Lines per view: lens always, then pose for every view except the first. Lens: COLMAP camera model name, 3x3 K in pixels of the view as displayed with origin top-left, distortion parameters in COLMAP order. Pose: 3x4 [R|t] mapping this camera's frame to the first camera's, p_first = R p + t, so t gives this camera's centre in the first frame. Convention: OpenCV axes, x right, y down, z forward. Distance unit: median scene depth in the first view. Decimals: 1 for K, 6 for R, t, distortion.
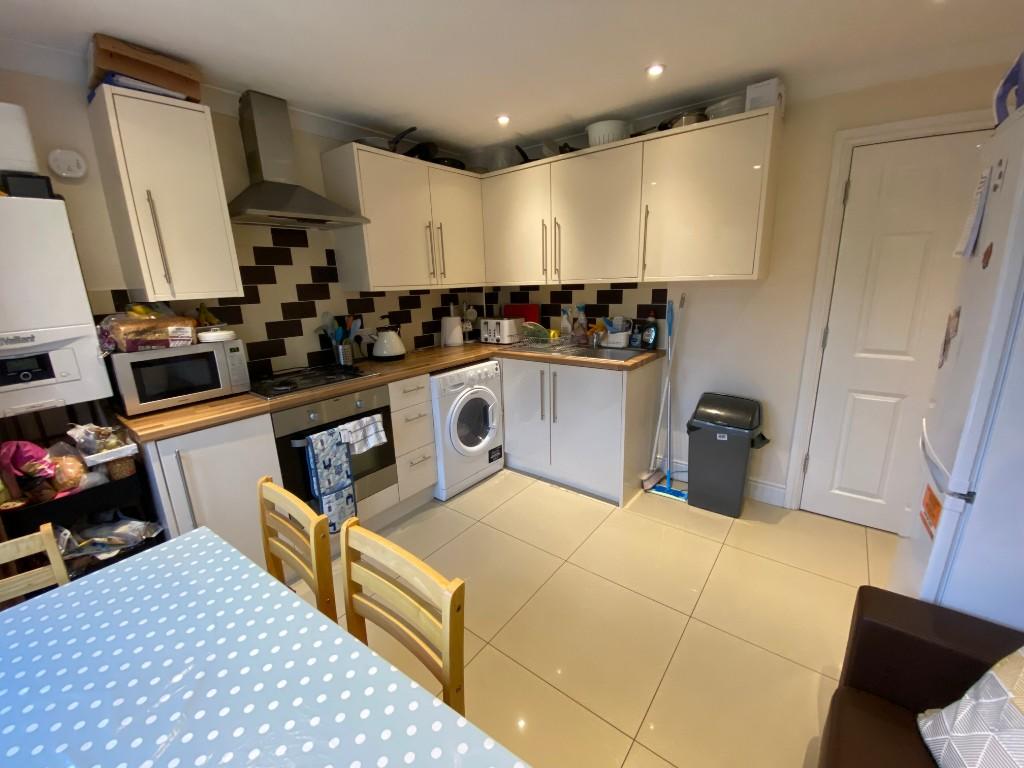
lens RADIAL K [[404.5, 0, 512.0], [0, 404.5, 384.0], [0, 0, 1]] dist [0.000572, -0.017136]
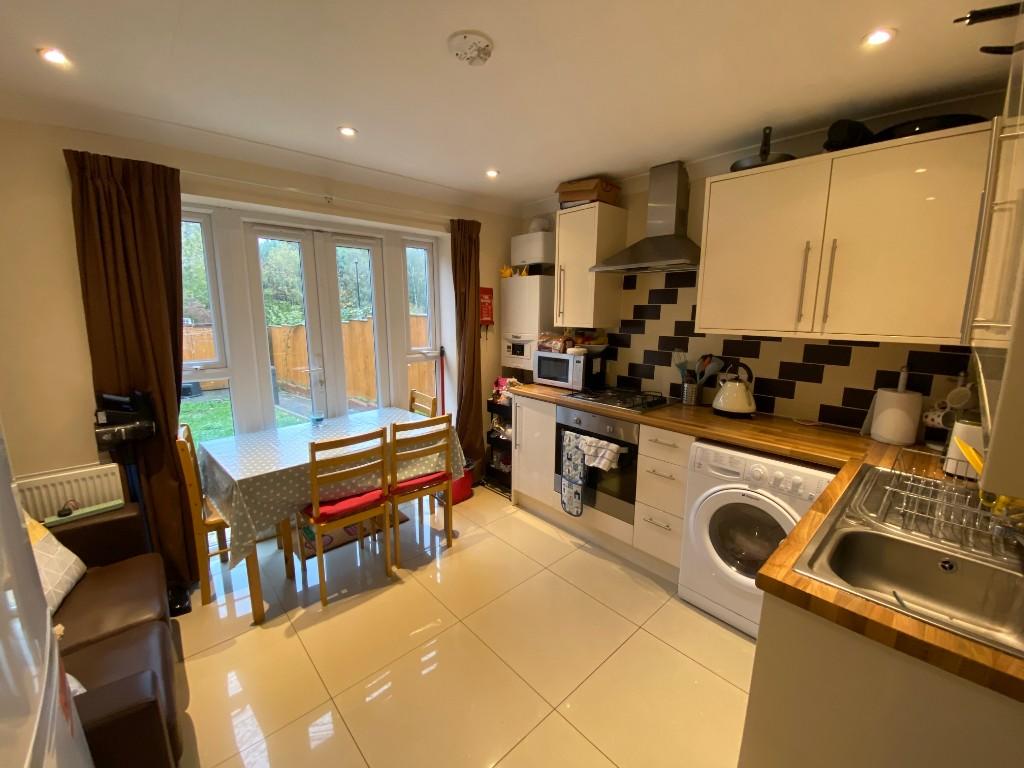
lens RADIAL K [[404.5, 0, 512.0], [0, 404.5, 384.0], [0, 0, 1]] dist [0.000572, -0.017136]
pose [[-0.180407, 0.198642, -0.963325, 0.678101], [-0.246853, 0.938905, 0.239836, -0.250967], [0.952112, 0.281068, -0.120350, 0.791208]]
